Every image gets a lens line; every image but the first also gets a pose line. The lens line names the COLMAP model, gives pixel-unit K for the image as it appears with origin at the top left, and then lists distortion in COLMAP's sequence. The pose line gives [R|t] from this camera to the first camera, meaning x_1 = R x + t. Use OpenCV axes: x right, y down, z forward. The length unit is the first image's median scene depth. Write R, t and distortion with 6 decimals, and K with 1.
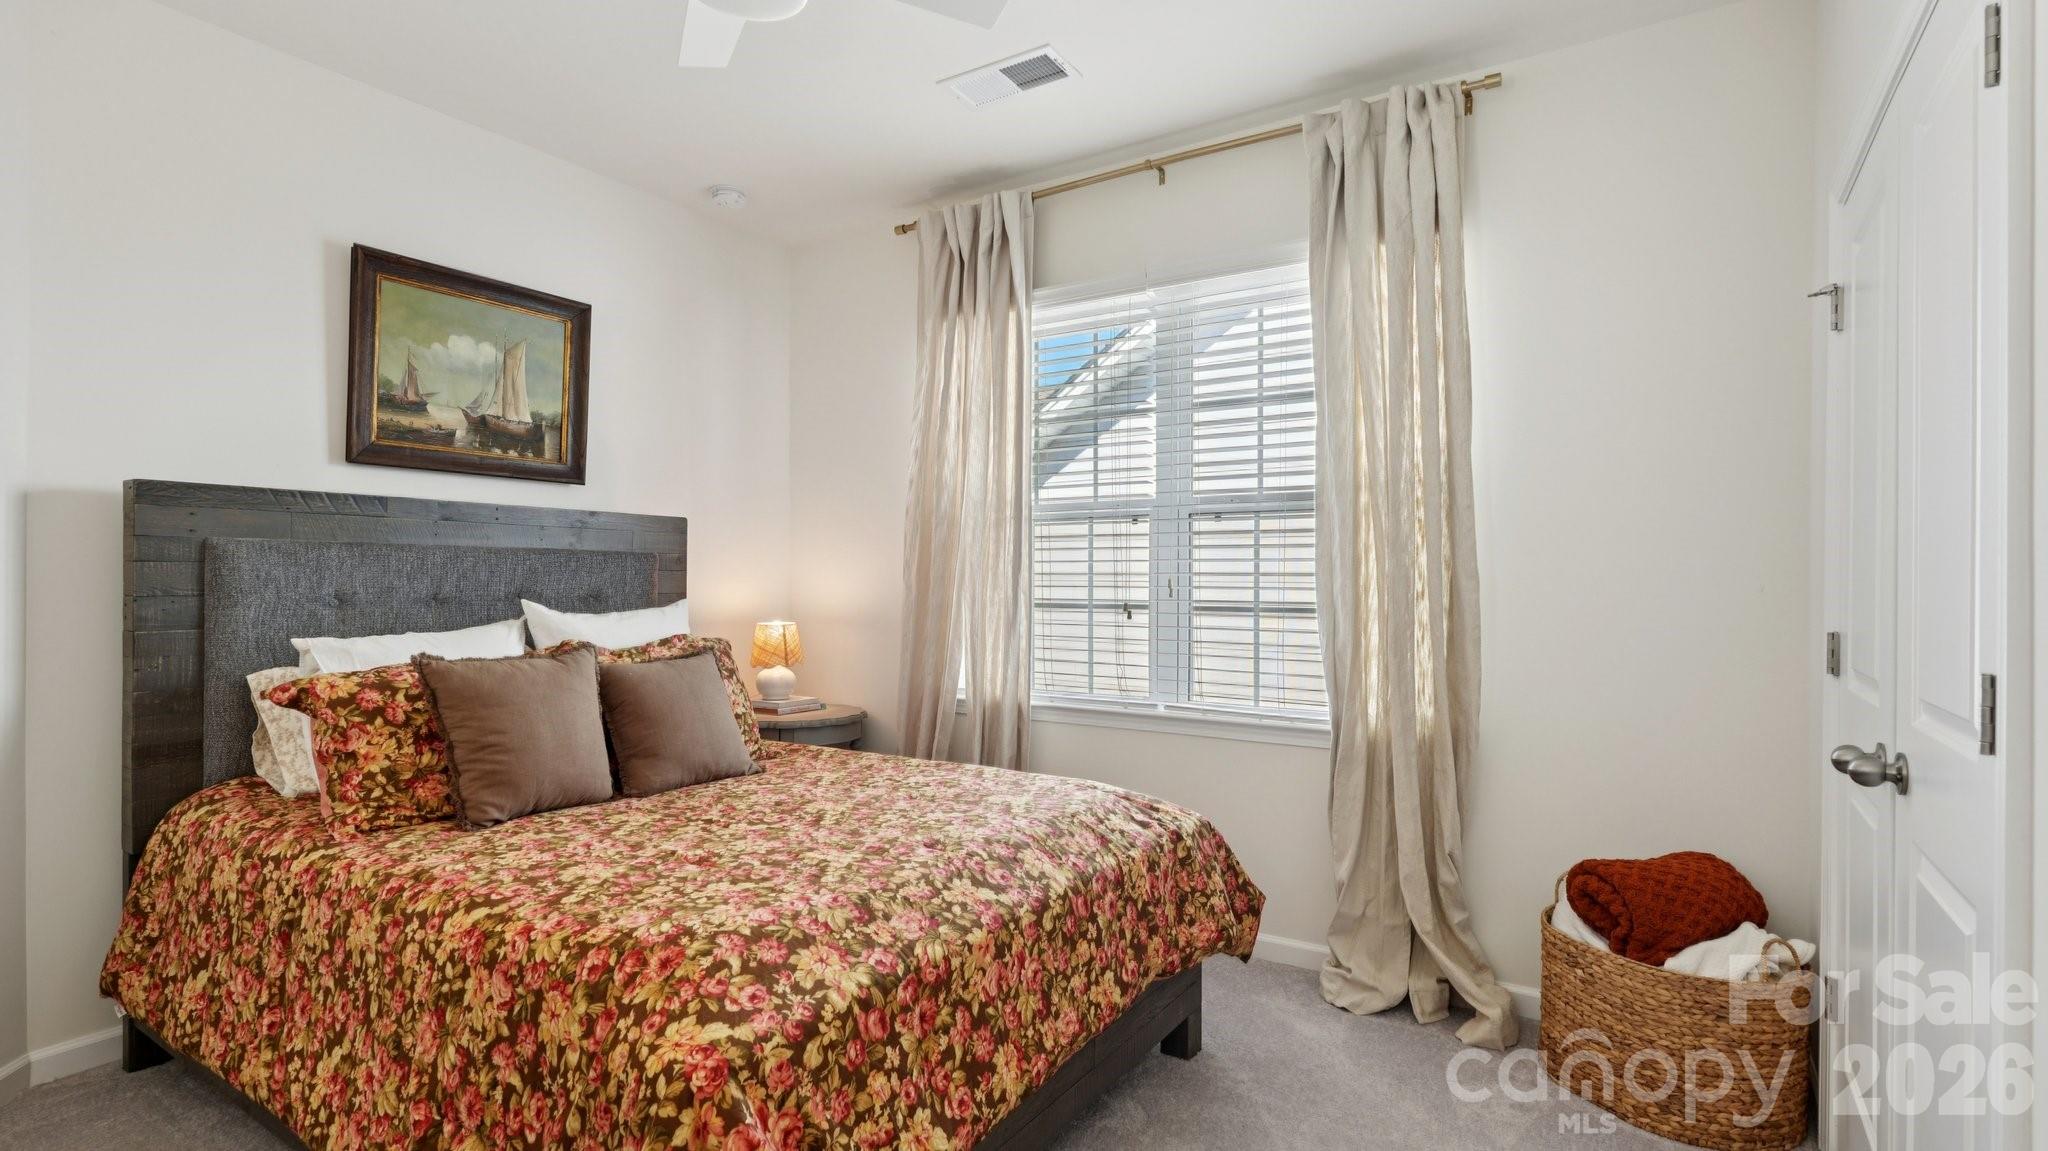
lens RADIAL K [[969.7, 0, 1027.9], [0, 969.7, 567.1], [0, 0, 1]] dist [0.001402, 0.000381]
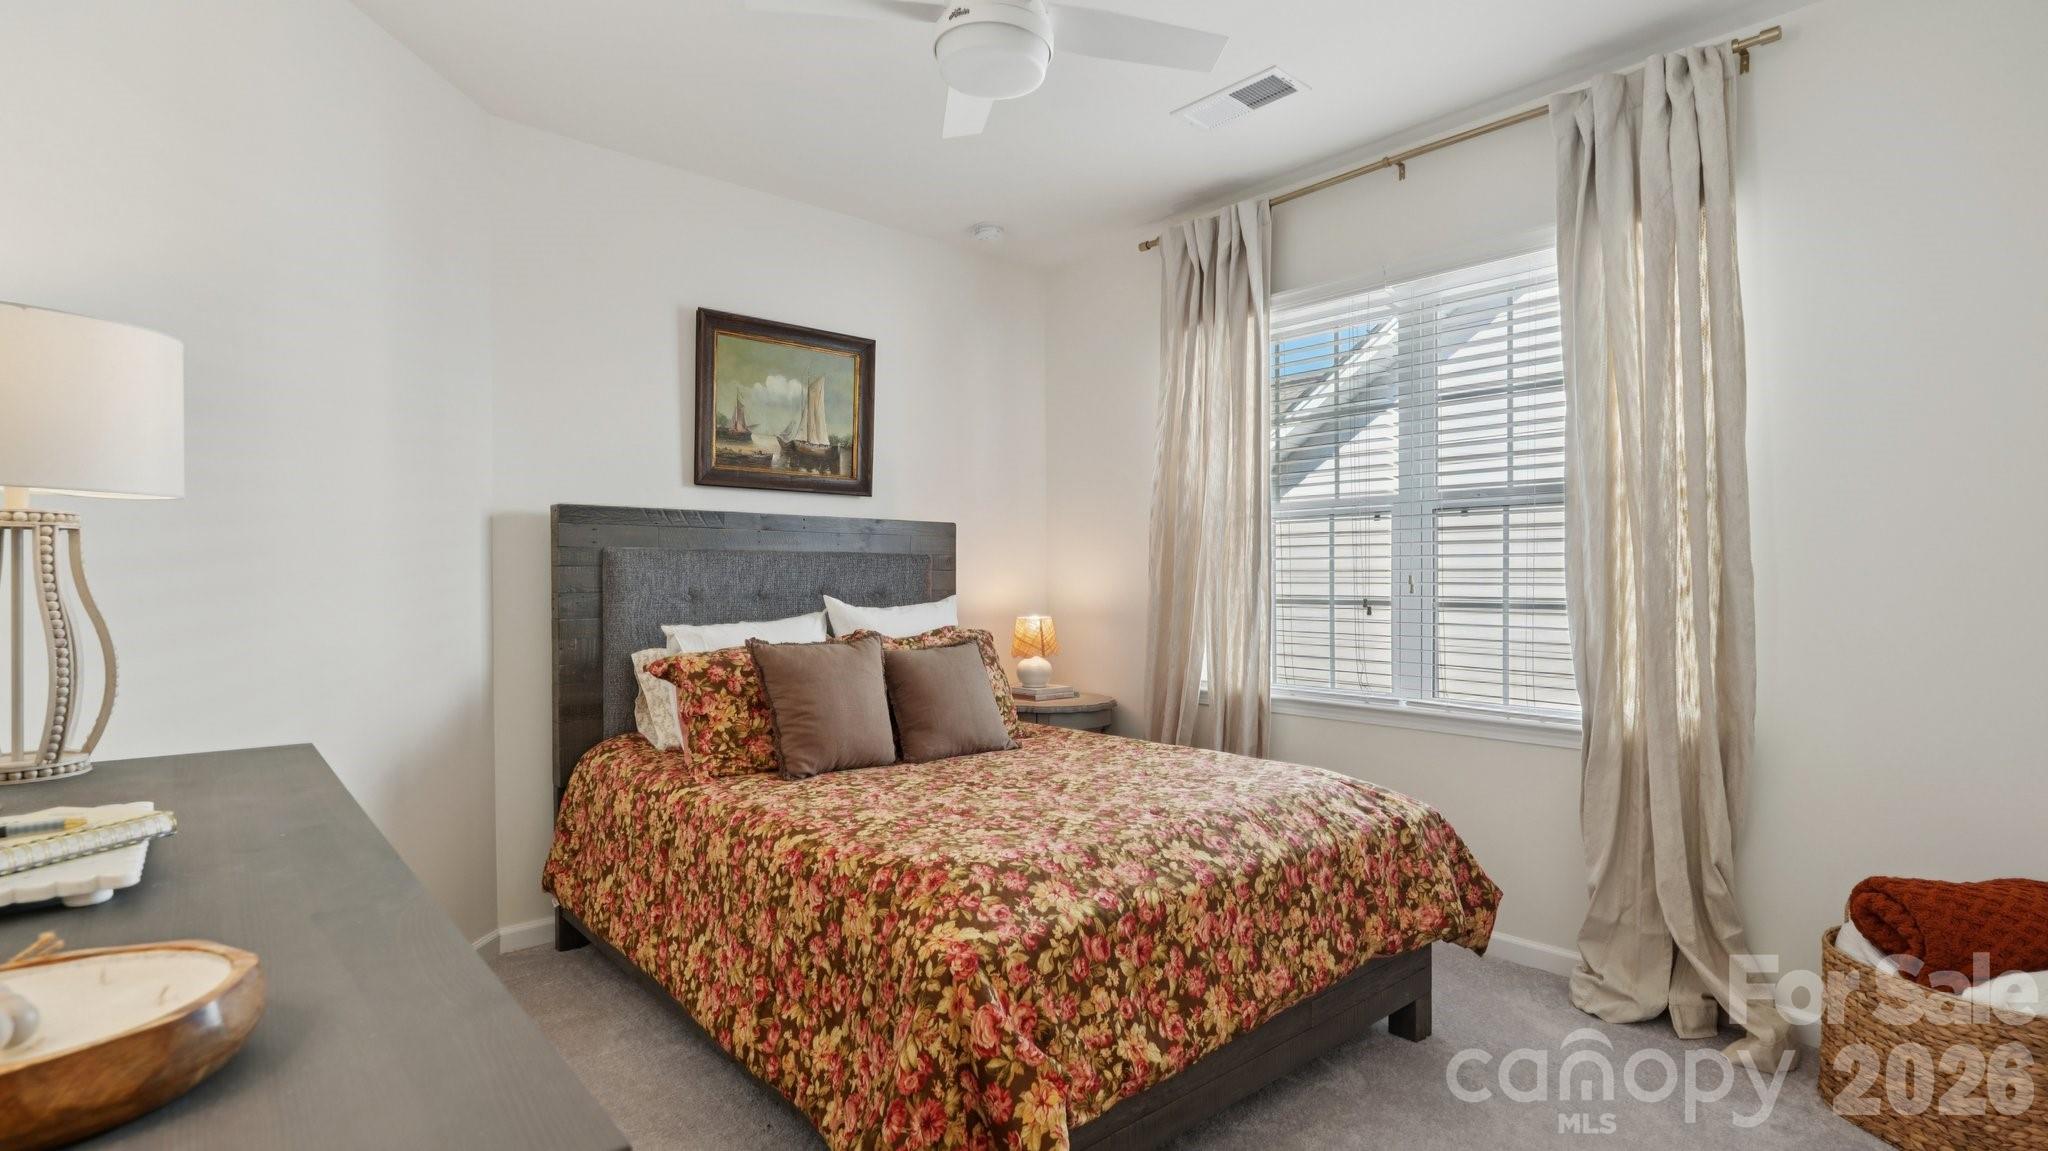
lens RADIAL K [[969.7, 0, 1027.9], [0, 969.7, 567.1], [0, 0, 1]] dist [0.001402, 0.000381]
pose [[0.963688, -0.007945, -0.266913, 0.054386], [0.008653, 0.999961, 0.001476, -0.001452], [0.266891, -0.003732, 0.963719, -0.115901]]
